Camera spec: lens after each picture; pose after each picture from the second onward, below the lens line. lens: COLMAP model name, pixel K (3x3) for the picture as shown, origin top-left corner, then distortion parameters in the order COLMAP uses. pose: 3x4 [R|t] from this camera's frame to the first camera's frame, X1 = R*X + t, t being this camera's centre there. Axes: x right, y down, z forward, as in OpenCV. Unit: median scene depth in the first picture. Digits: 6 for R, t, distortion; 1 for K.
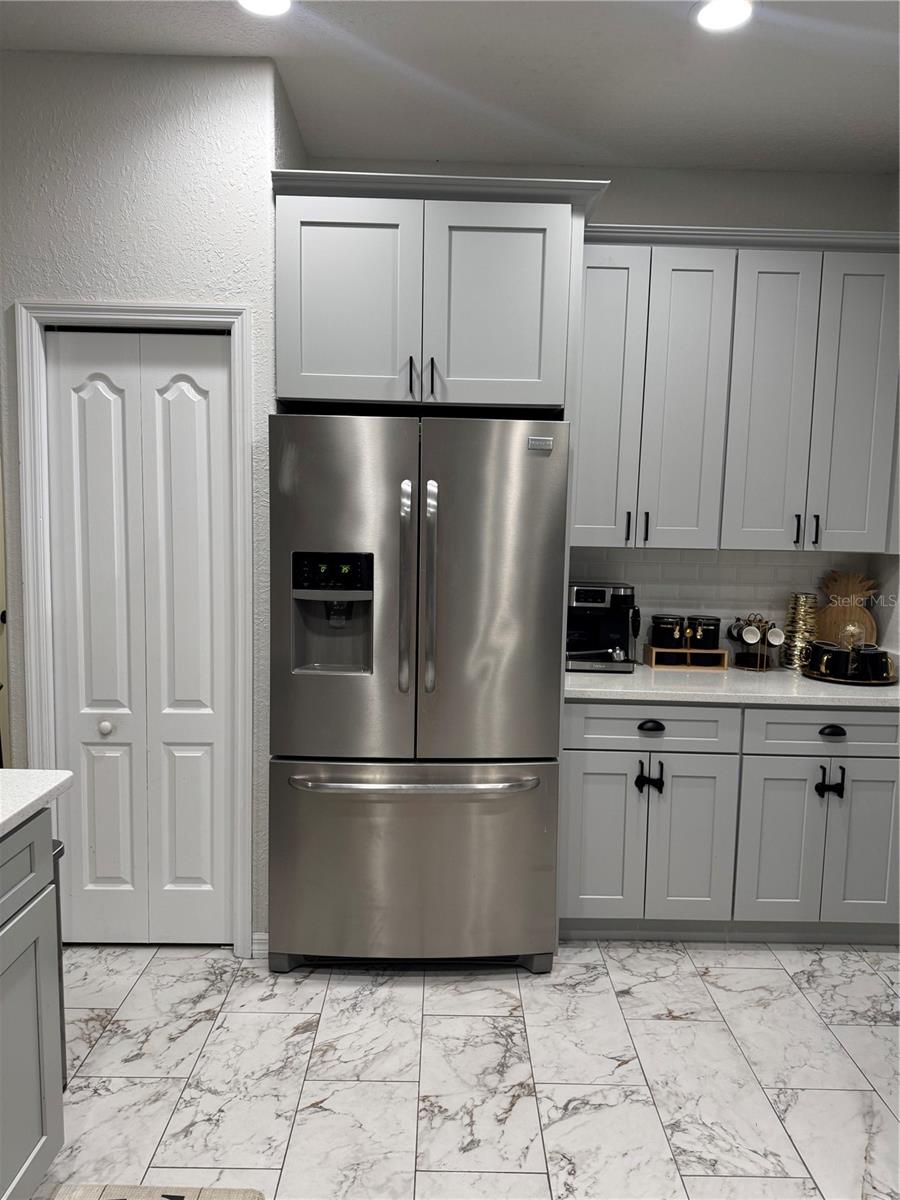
lens RADIAL K [[847.2, 0, 450.6], [0, 847.2, 602.3], [0, 0, 1]] dist [0.050750, -0.060100]
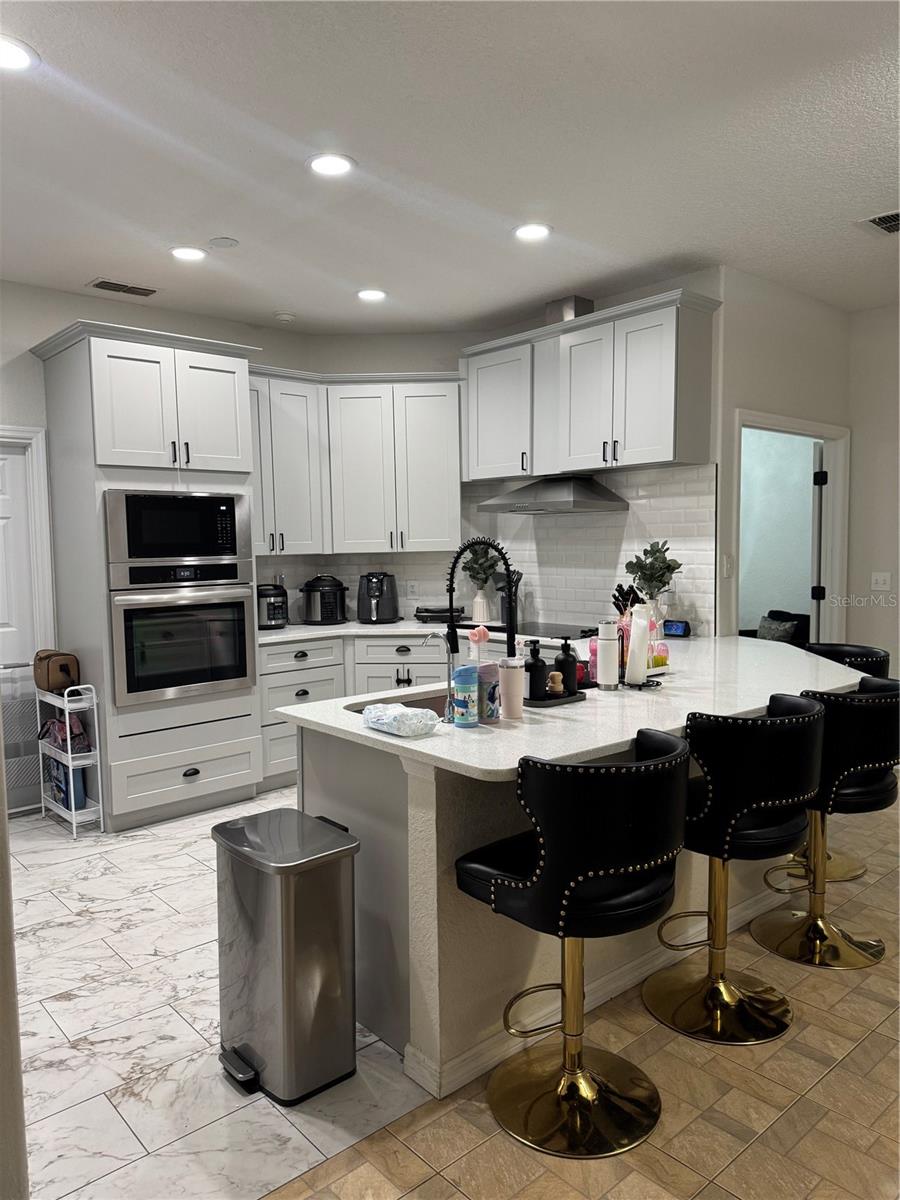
lens RADIAL K [[847.2, 0, 443.5], [0, 847.2, 602.6], [0, 0, 1]] dist [0.050750, -0.060100]
pose [[-0.653622, -0.067504, 0.753805, -1.145584], [0.075329, 0.985266, 0.153549, -0.127137], [-0.753063, 0.157146, -0.638906, 1.112936]]
